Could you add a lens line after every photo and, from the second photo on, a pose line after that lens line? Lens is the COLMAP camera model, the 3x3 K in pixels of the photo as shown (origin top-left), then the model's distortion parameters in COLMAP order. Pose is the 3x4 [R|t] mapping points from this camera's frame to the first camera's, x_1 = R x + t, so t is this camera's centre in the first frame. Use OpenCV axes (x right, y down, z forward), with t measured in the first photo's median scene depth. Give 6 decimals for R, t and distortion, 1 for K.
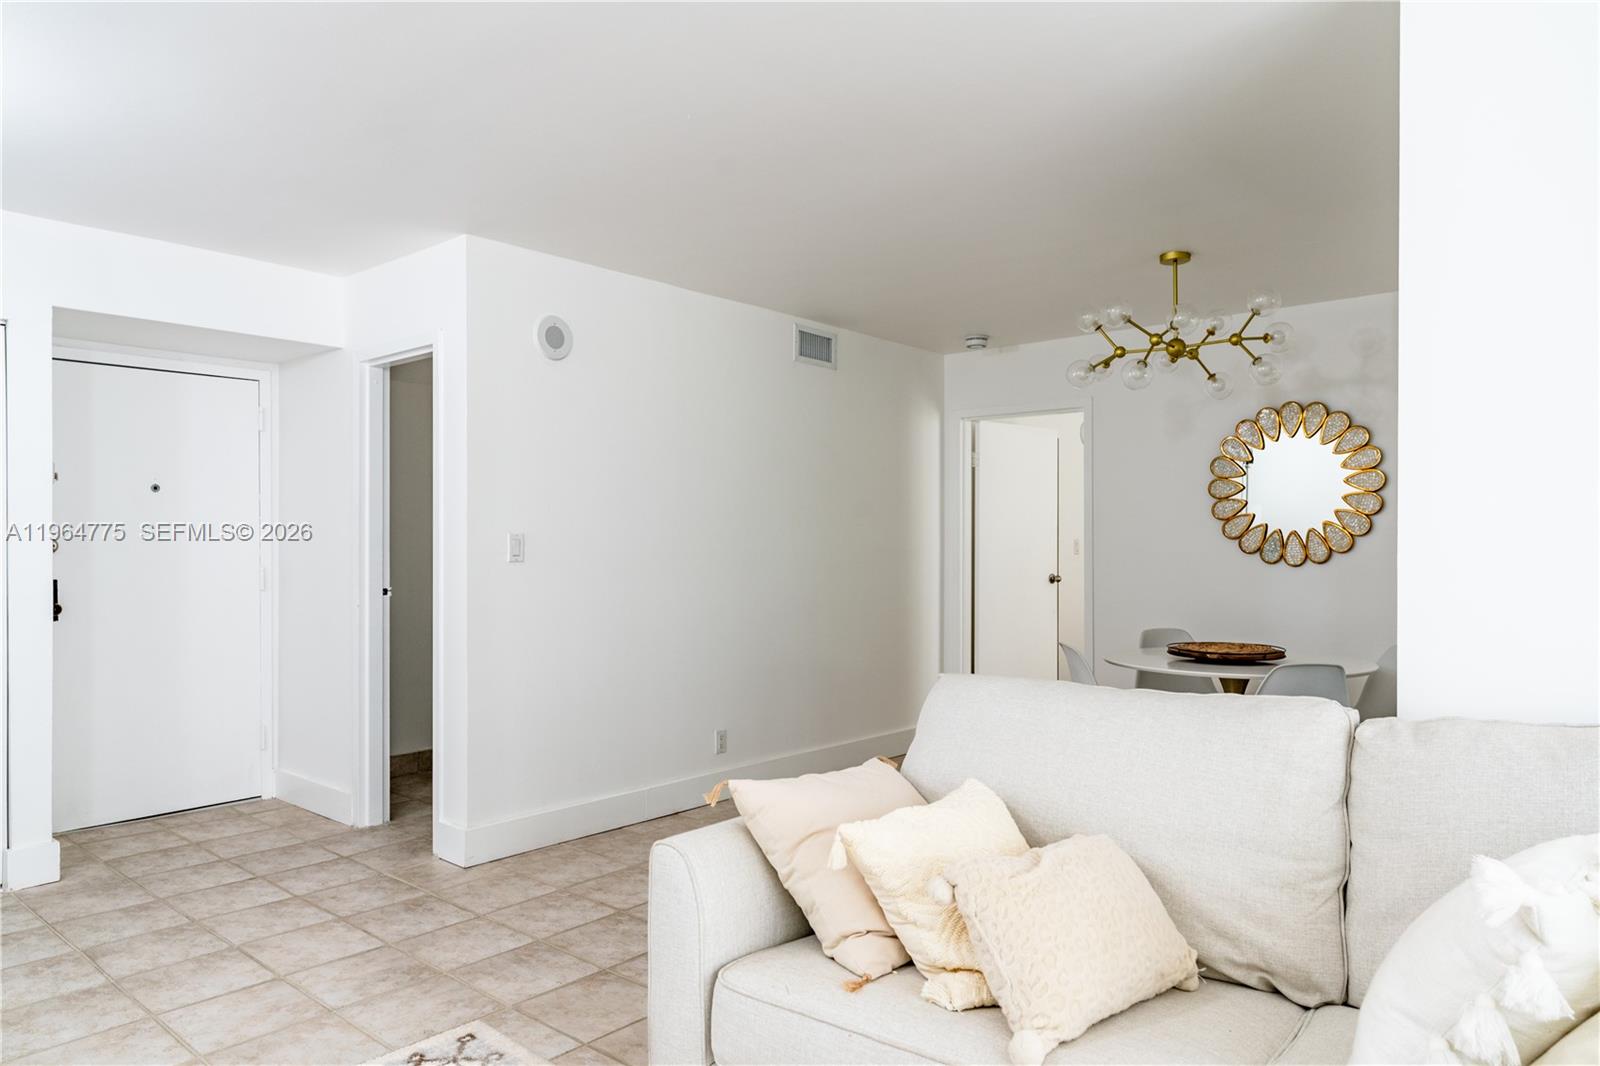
lens RADIAL K [[1043.1, 0, 800.0], [0, 1043.1, 533.0], [0, 0, 1]] dist [0.005578, 0.002465]
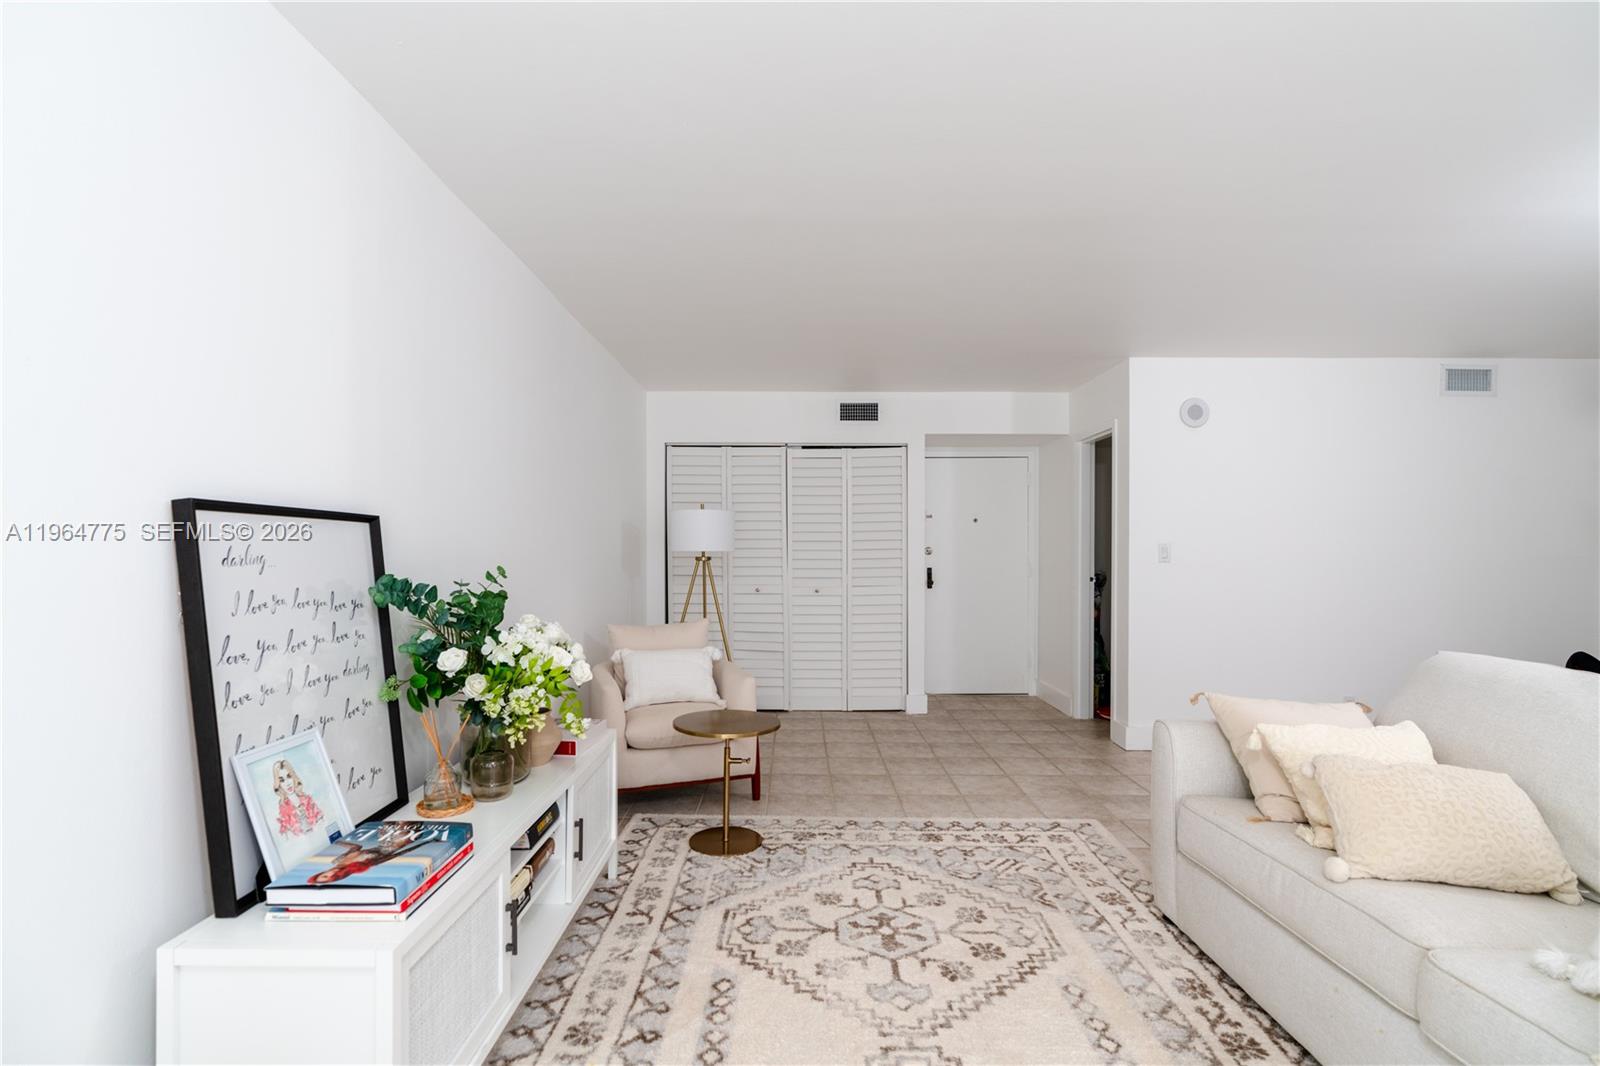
lens RADIAL K [[735.4, 0, 792.6], [0, 735.4, 555.4], [0, 0, 1]] dist [-0.001778, 0.000045]
pose [[0.654833, 0.007024, -0.755741, 0.214830], [0.005272, 0.999890, 0.013862, -0.000167], [0.755755, -0.013061, 0.654724, -0.143807]]
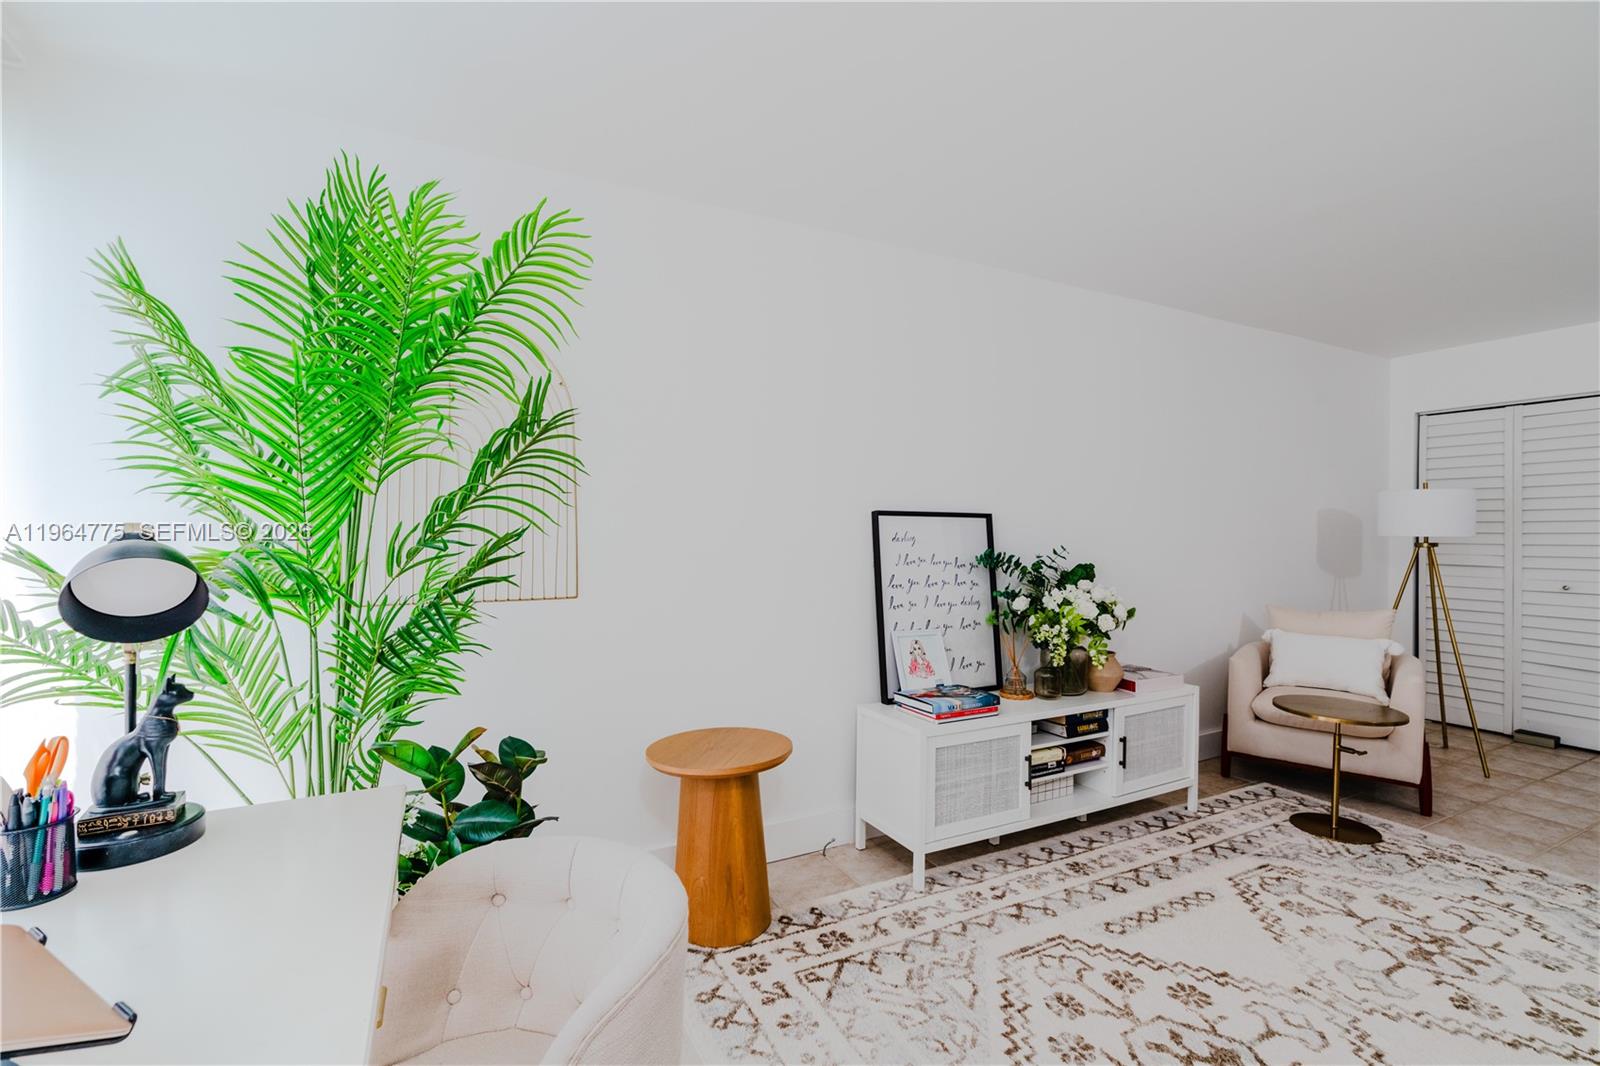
lens RADIAL K [[716.9, 0, 793.5], [0, 716.9, 544.2], [0, 0, 1]] dist [0.000609, 0.001016]
pose [[-0.358829, 0.013794, -0.933302, 0.506477], [0.006536, 0.999903, 0.012266, 0.001778], [0.933381, -0.001699, -0.358884, 0.064990]]
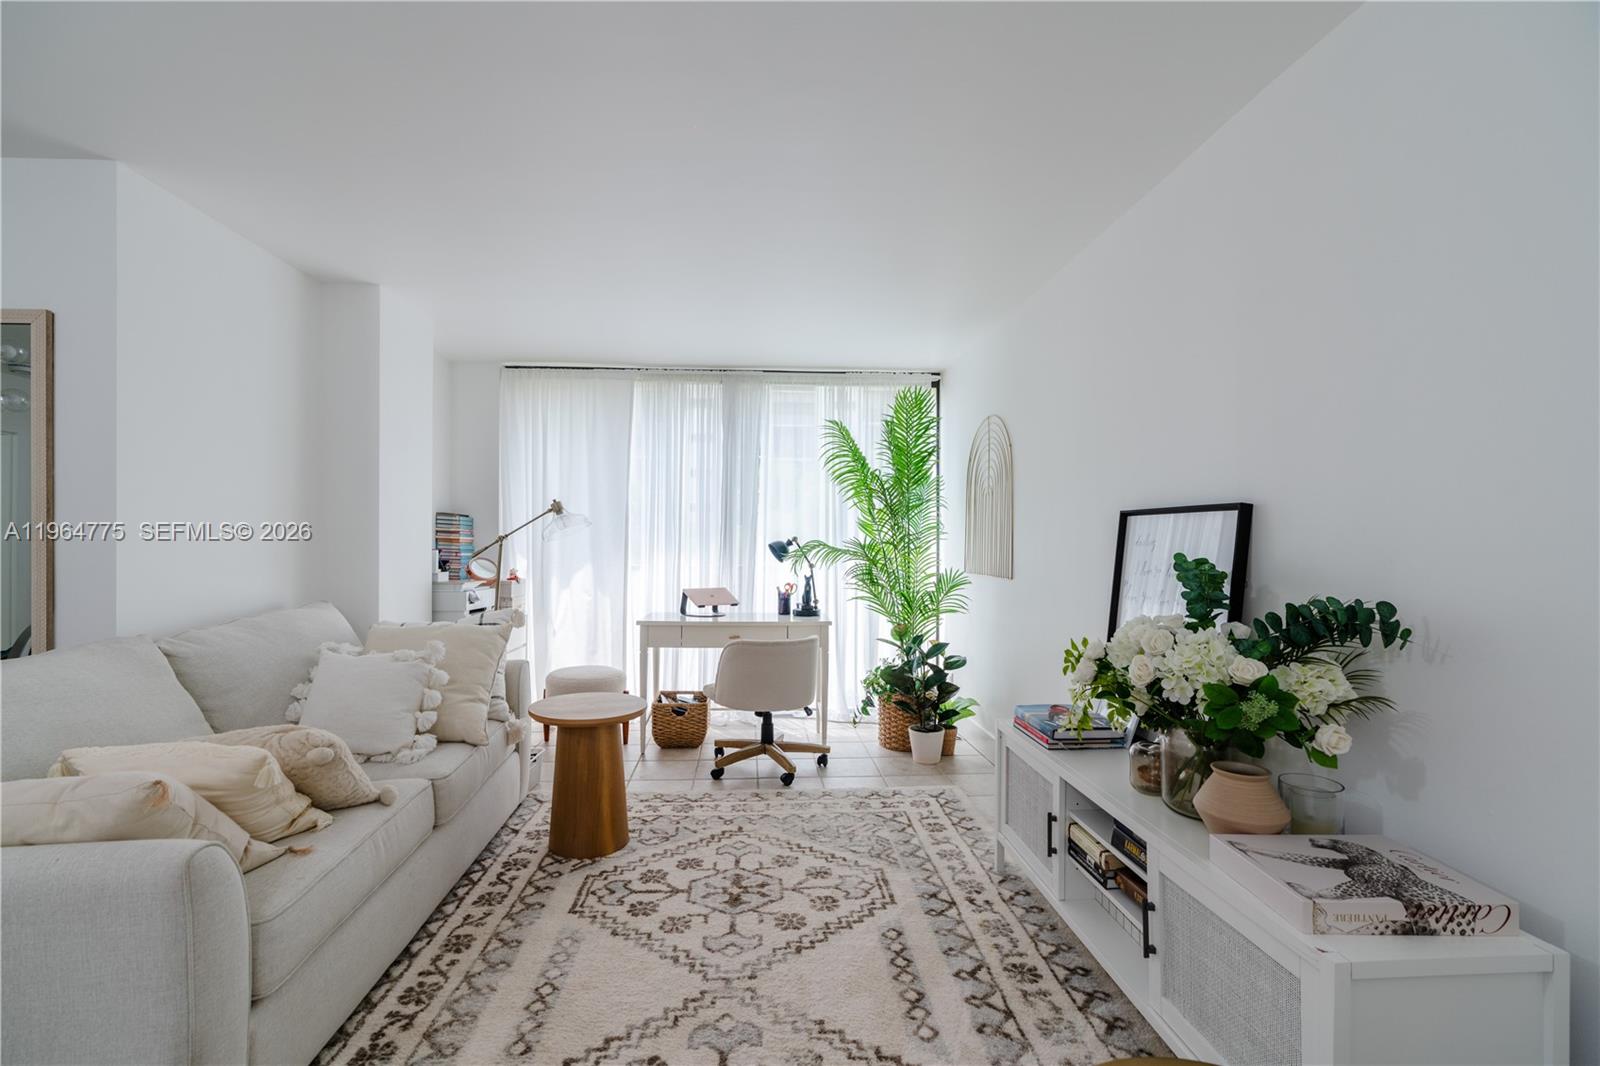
lens RADIAL K [[716.9, 0, 793.5], [0, 716.9, 544.2], [0, 0, 1]] dist [0.000609, 0.001016]
pose [[-0.708962, -0.004609, 0.705232, -0.519350], [-0.007887, 0.999968, -0.001393, 0.011133], [-0.705203, -0.006550, -0.708975, 0.587724]]
